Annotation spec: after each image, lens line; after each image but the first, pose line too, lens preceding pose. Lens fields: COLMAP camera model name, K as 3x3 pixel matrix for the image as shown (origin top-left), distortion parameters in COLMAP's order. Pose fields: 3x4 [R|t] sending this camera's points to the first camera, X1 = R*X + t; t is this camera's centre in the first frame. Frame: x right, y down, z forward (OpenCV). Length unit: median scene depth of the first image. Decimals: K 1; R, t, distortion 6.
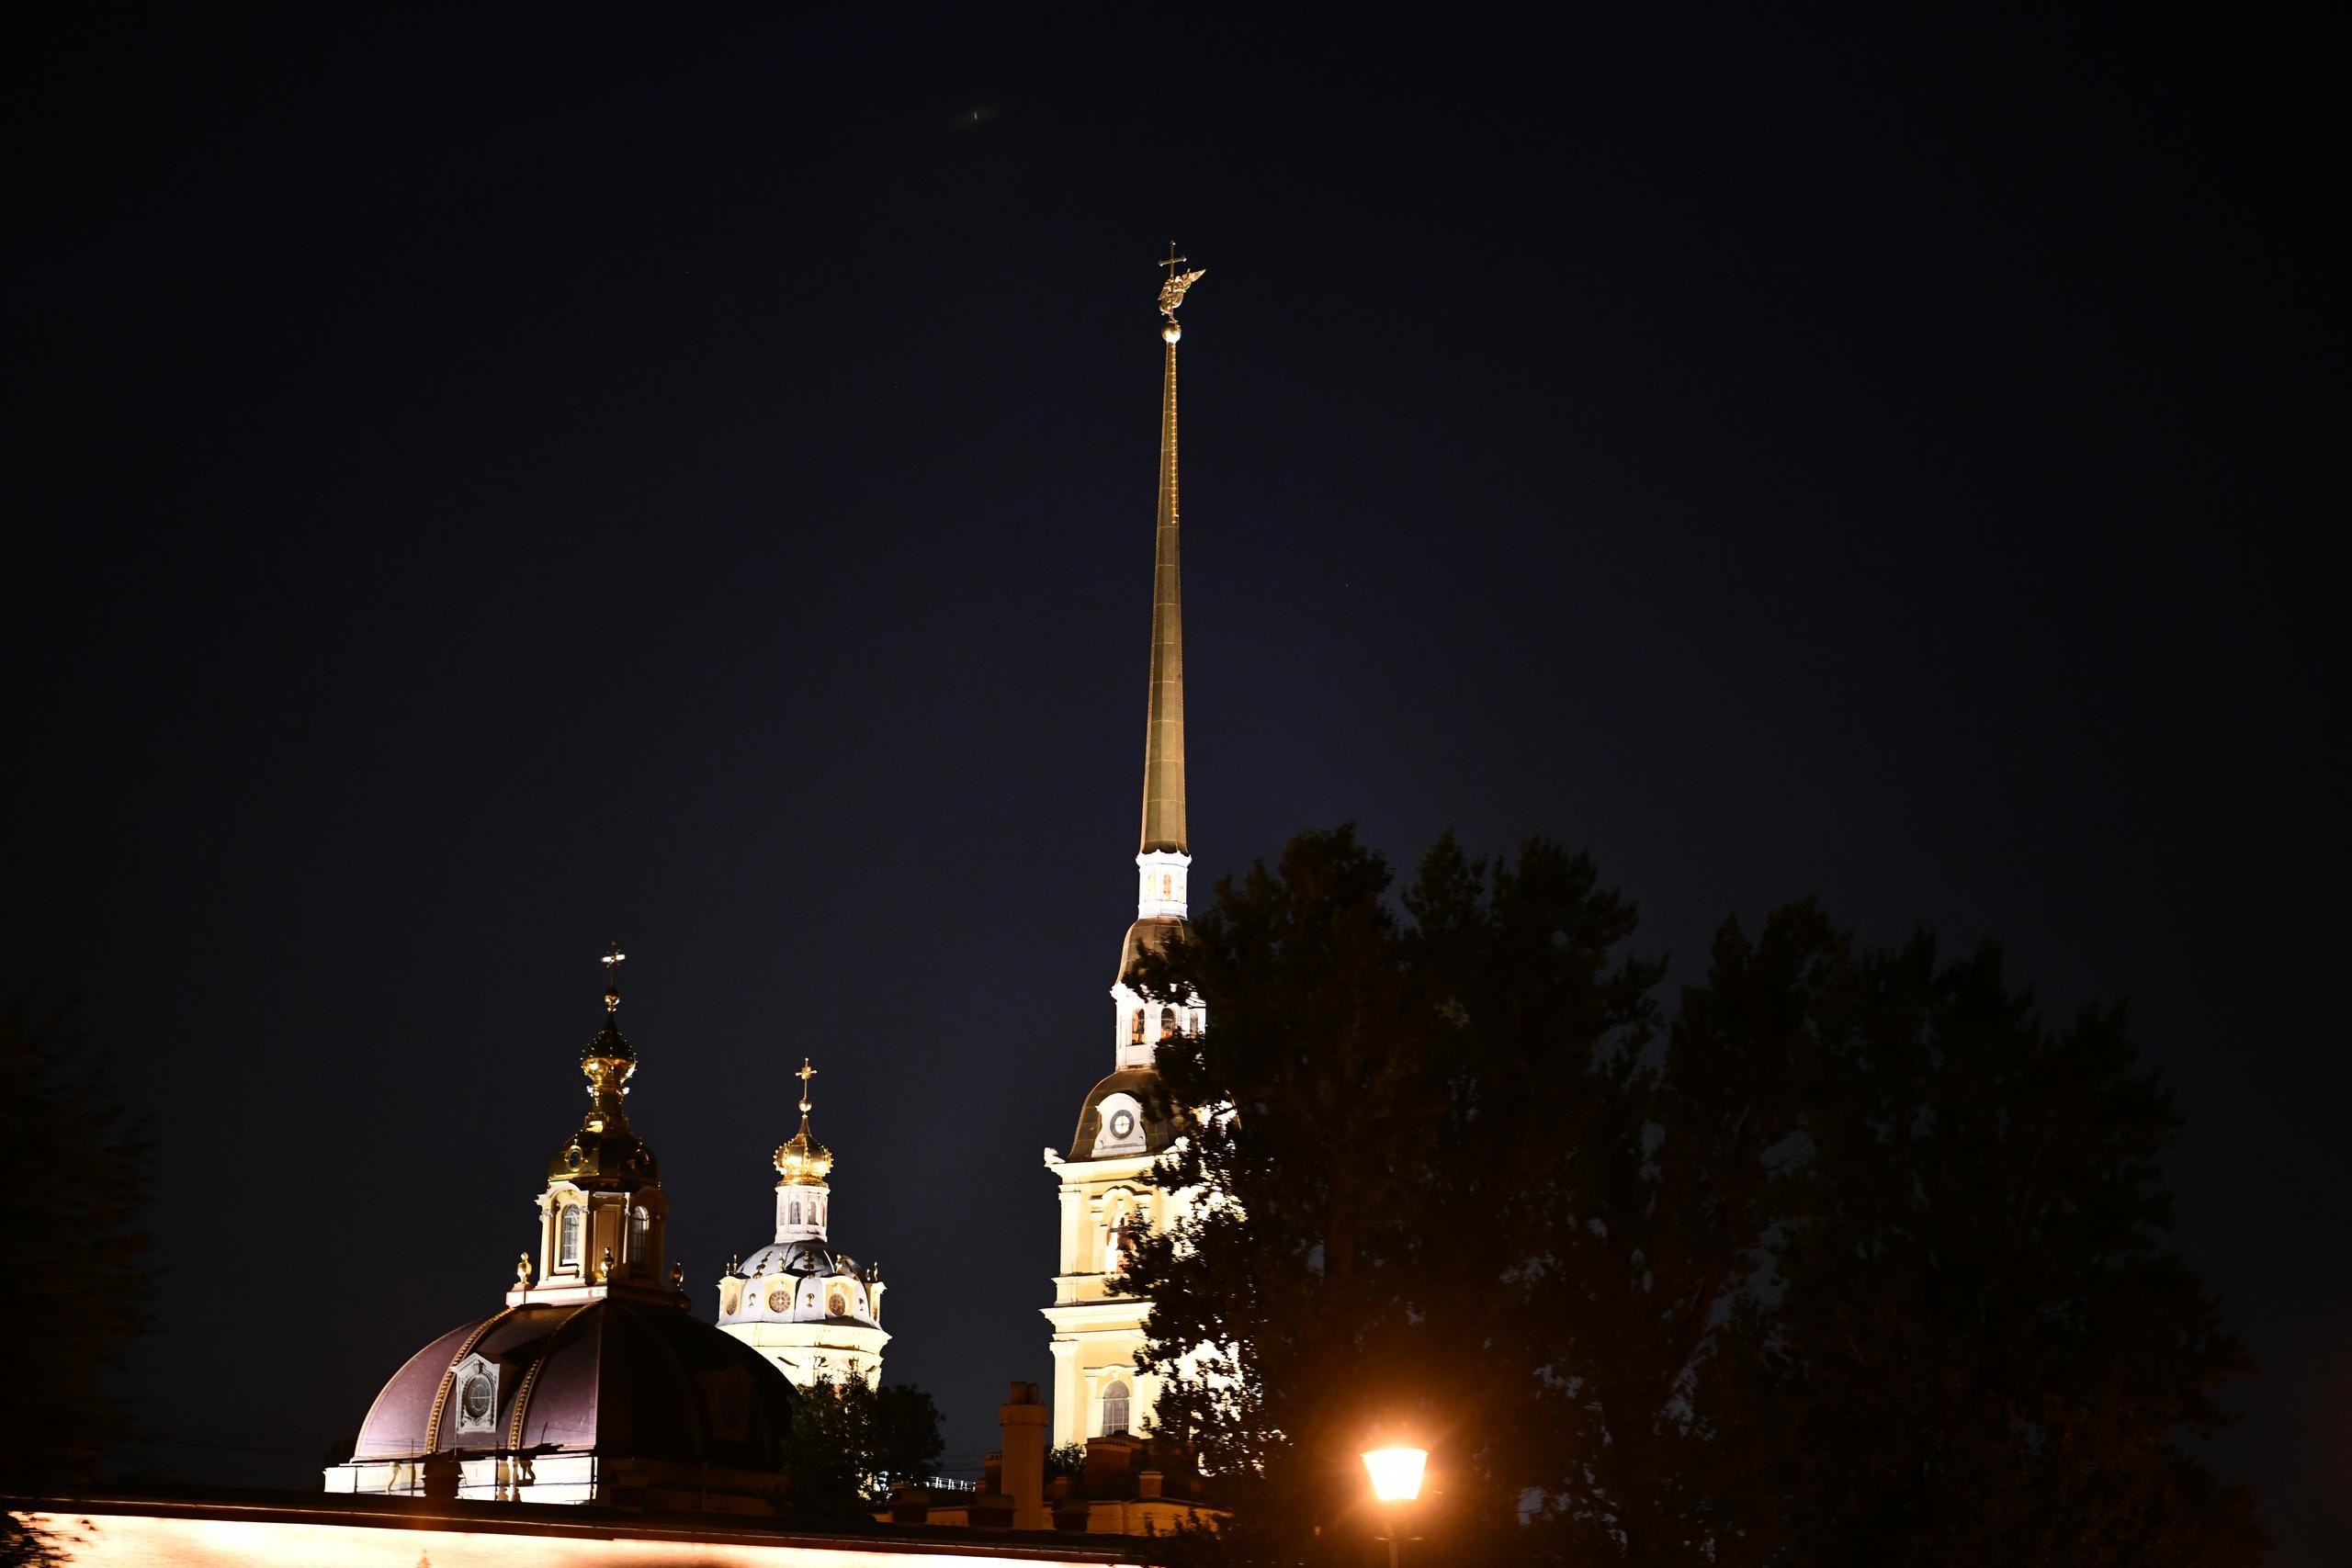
lens RADIAL K [[4325.0, 0, 1176.0], [0, 4325.0, 784.0], [0, 0, 1]] dist [-0.026057, 0.236363]
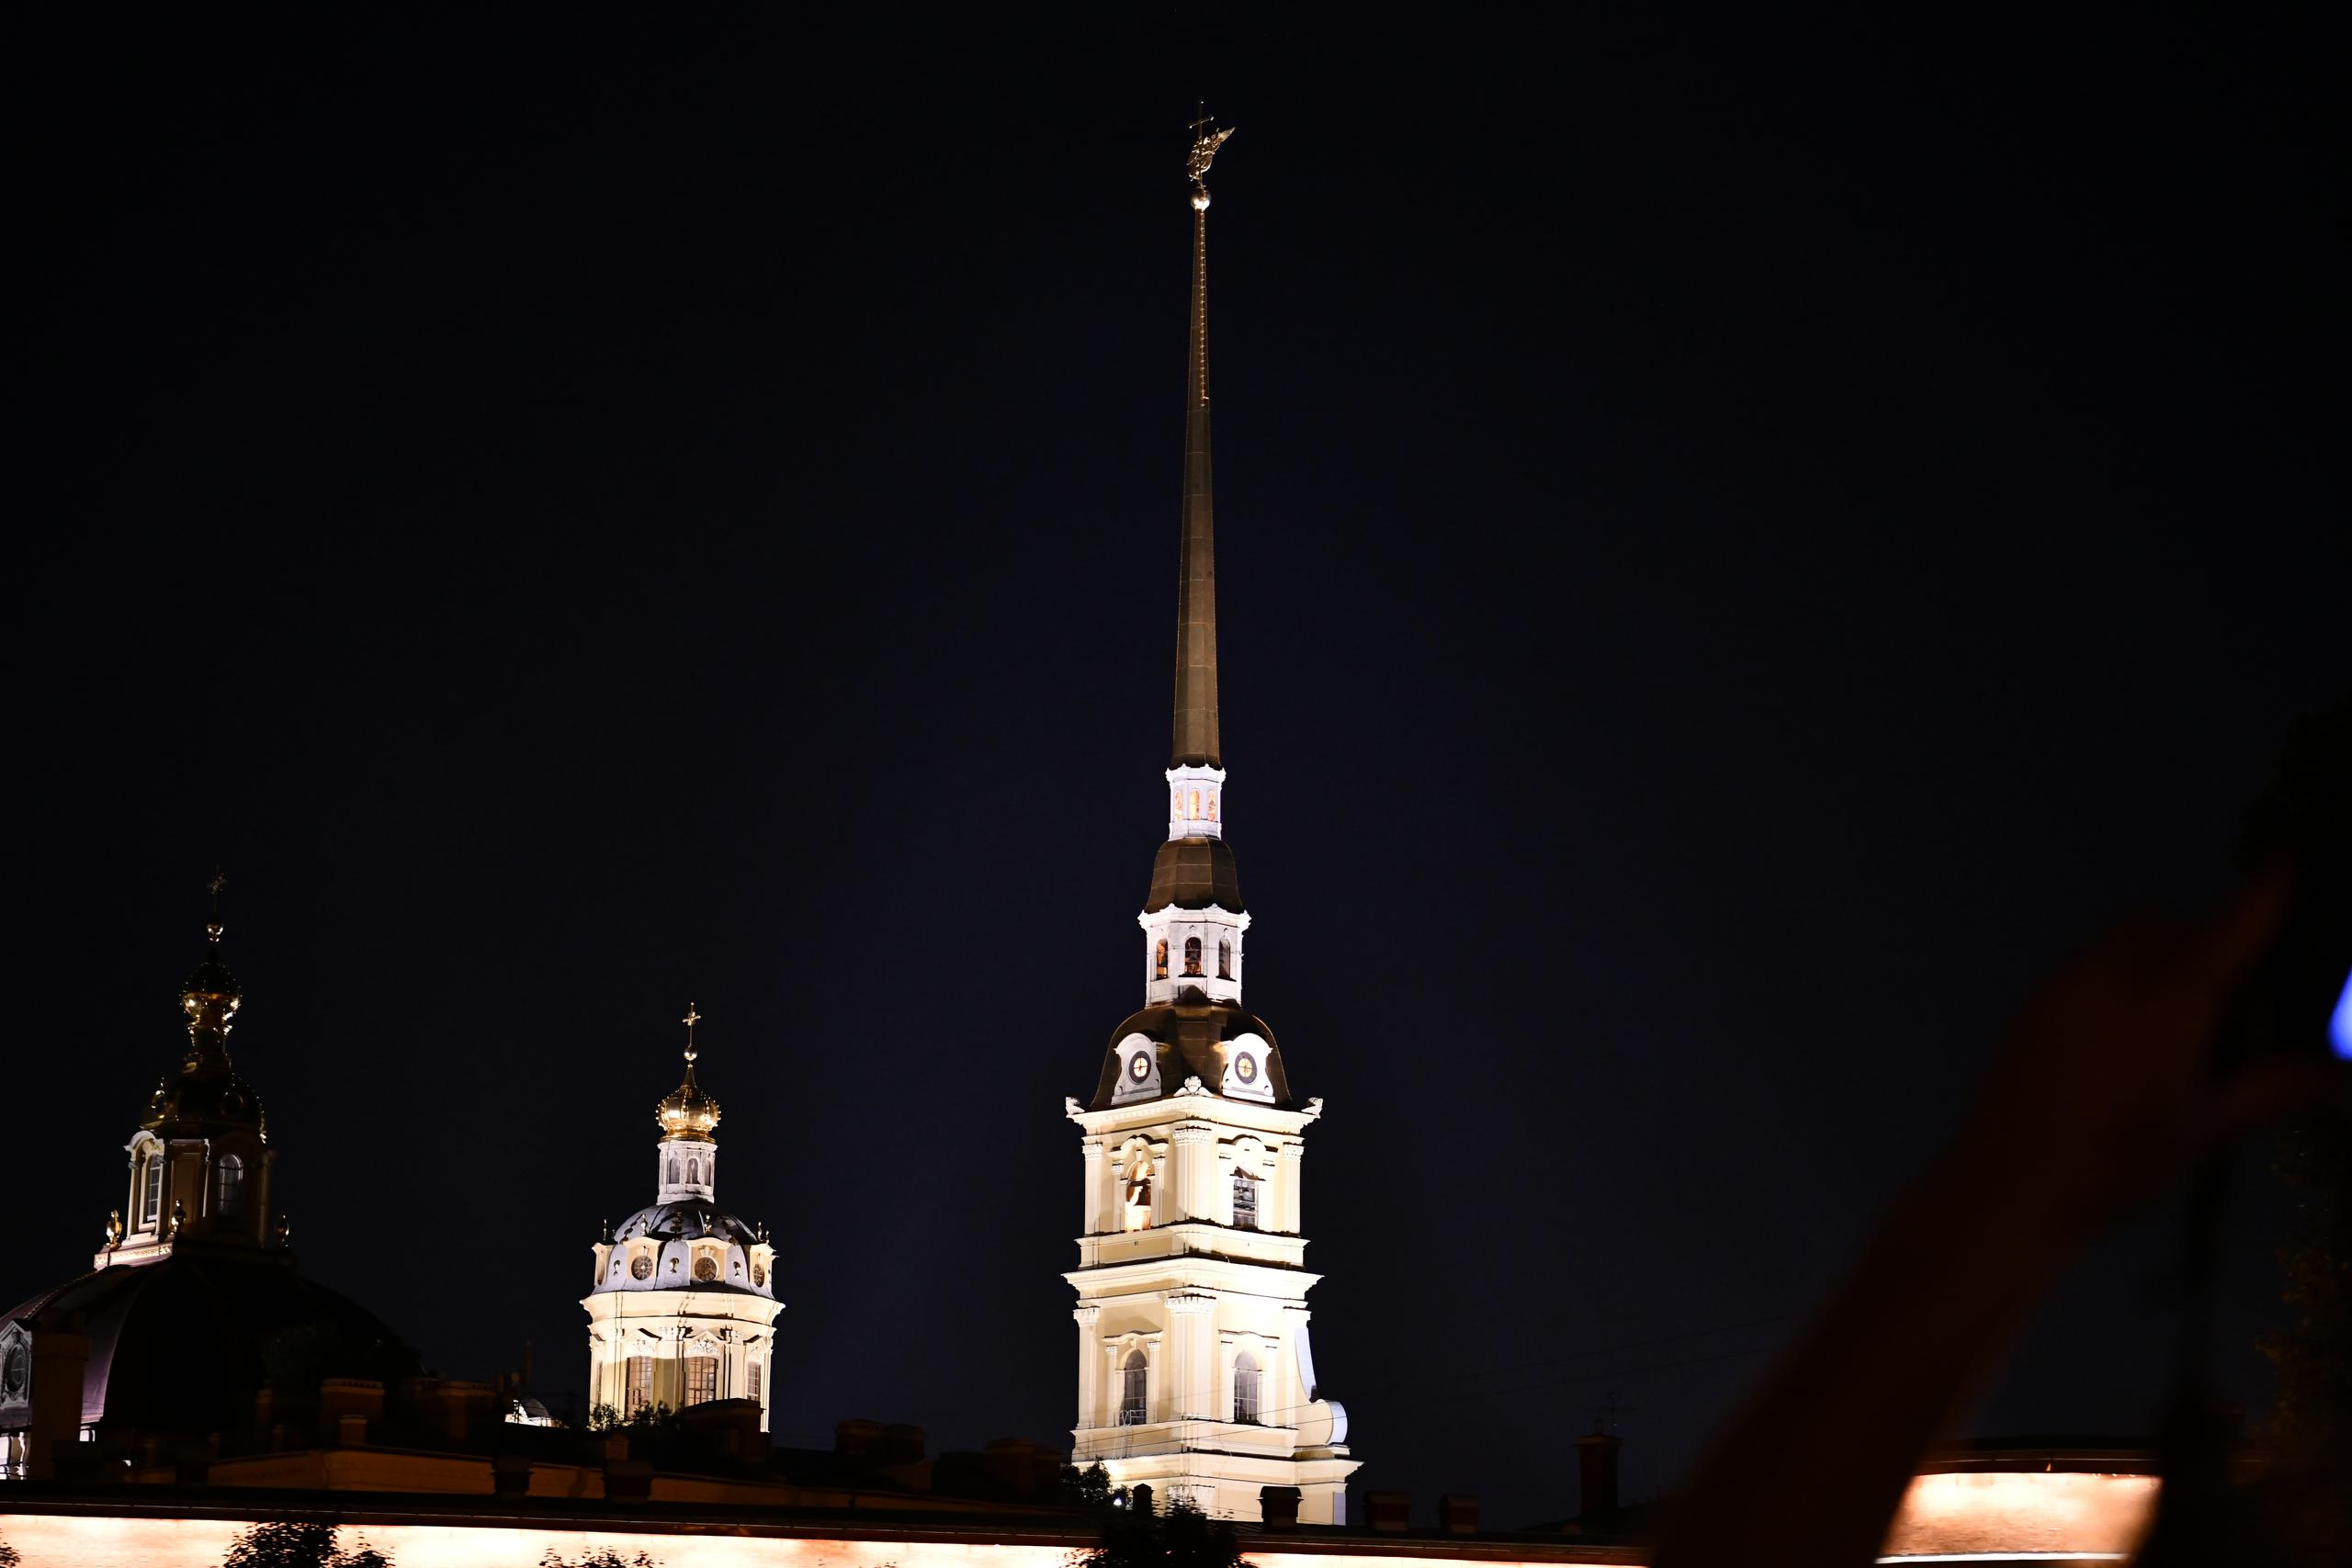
lens RADIAL K [[4325.0, 0, 1176.0], [0, 4325.0, 784.0], [0, 0, 1]] dist [-0.026057, 0.236363]
pose [[0.975610, -0.058882, -0.211466, 0.212131], [0.057621, 0.998265, -0.012126, 0.034563], [0.211813, -0.000355, 0.977310, 0.129510]]
